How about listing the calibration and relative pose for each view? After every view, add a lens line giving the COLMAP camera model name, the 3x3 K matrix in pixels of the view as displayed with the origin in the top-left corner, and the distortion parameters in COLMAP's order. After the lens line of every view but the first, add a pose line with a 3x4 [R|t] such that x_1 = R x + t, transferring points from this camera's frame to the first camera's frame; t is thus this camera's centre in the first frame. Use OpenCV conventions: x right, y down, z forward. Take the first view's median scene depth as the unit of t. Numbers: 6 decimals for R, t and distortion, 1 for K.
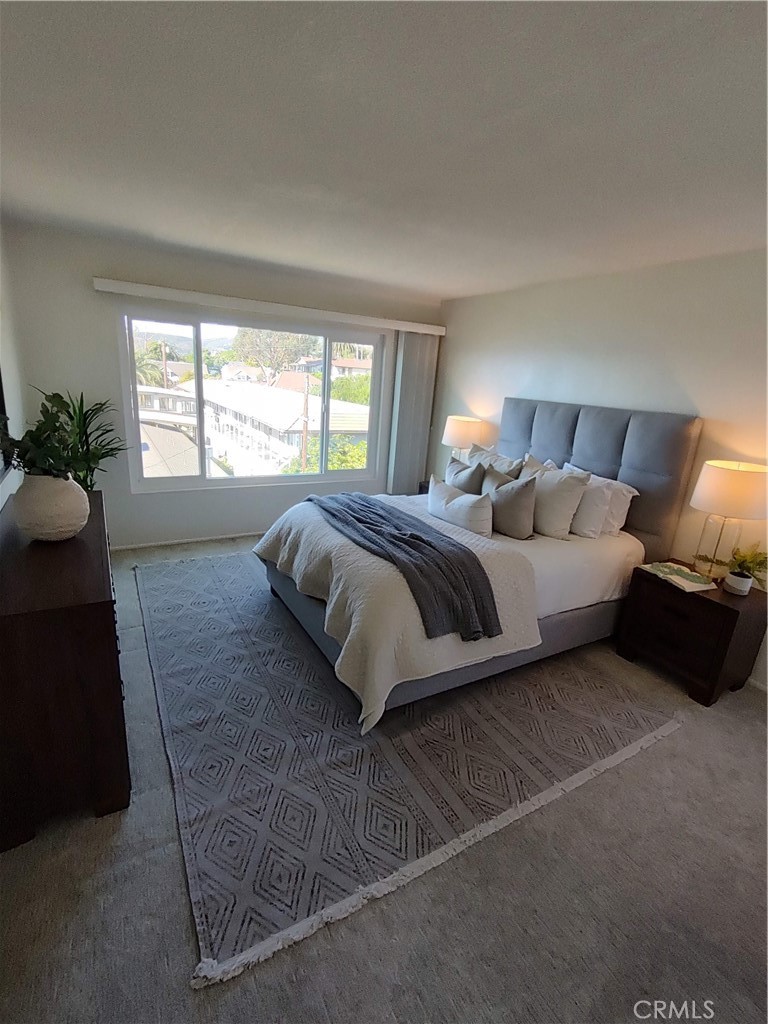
lens RADIAL K [[465.4, 0, 378.8], [0, 465.4, 512.2], [0, 0, 1]] dist [-0.002737, 0.001211]
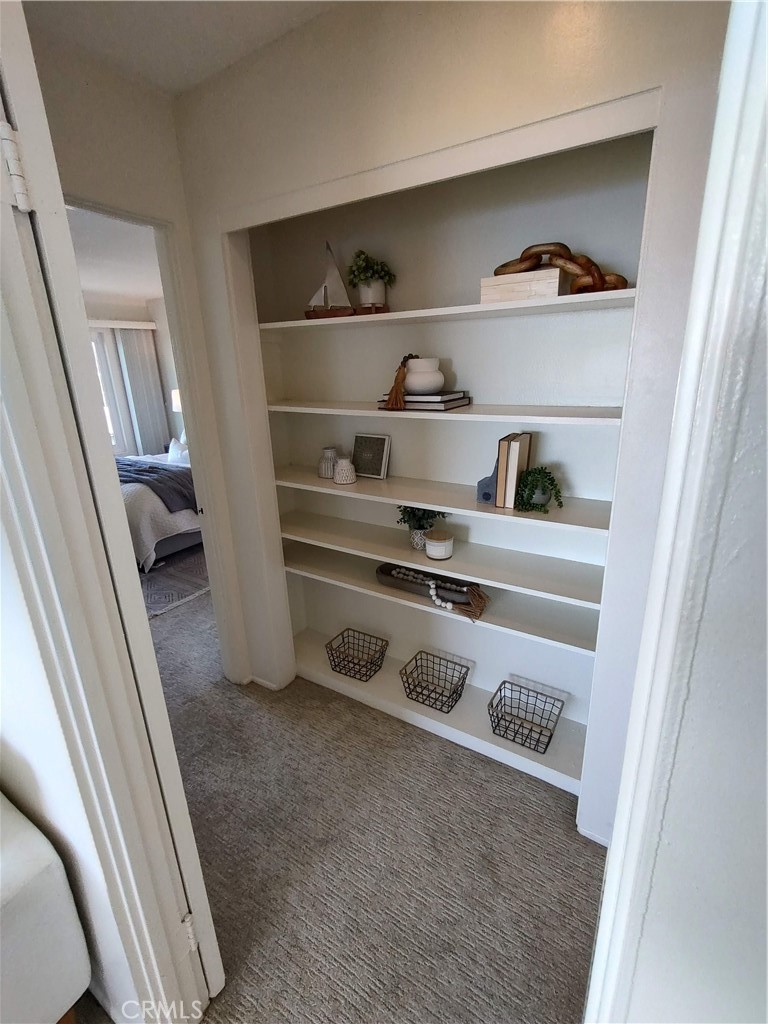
lens RADIAL K [[465.4, 0, 368.3], [0, 465.4, 513.8], [0, 0, 1]] dist [-0.002737, 0.001211]
pose [[0.882816, -0.240564, 0.403440, 0.037025], [0.228578, 0.970361, 0.078429, 0.189405], [-0.410350, 0.022979, 0.911639, -0.509661]]
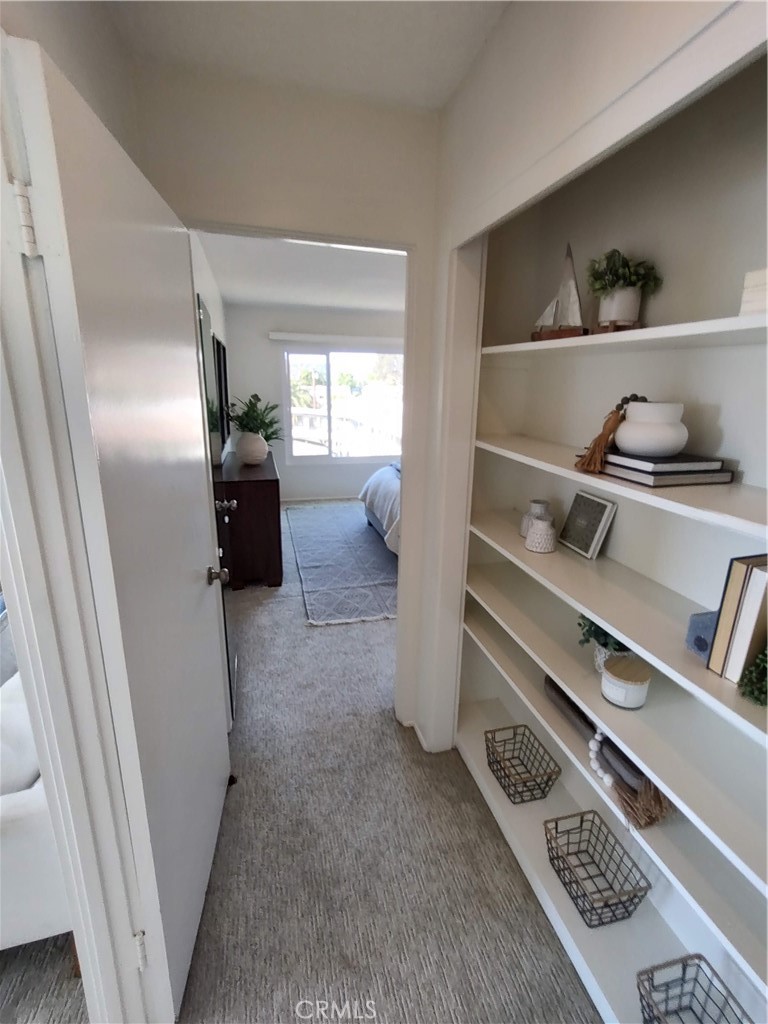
lens RADIAL K [[465.4, 0, 397.7], [0, 465.4, 511.9], [0, 0, 1]] dist [-0.002737, 0.001211]
pose [[0.969067, 0.009922, -0.246600, 0.231726], [-0.018271, 0.999334, -0.031591, 0.171023], [0.246122, 0.035120, 0.968602, -0.440884]]
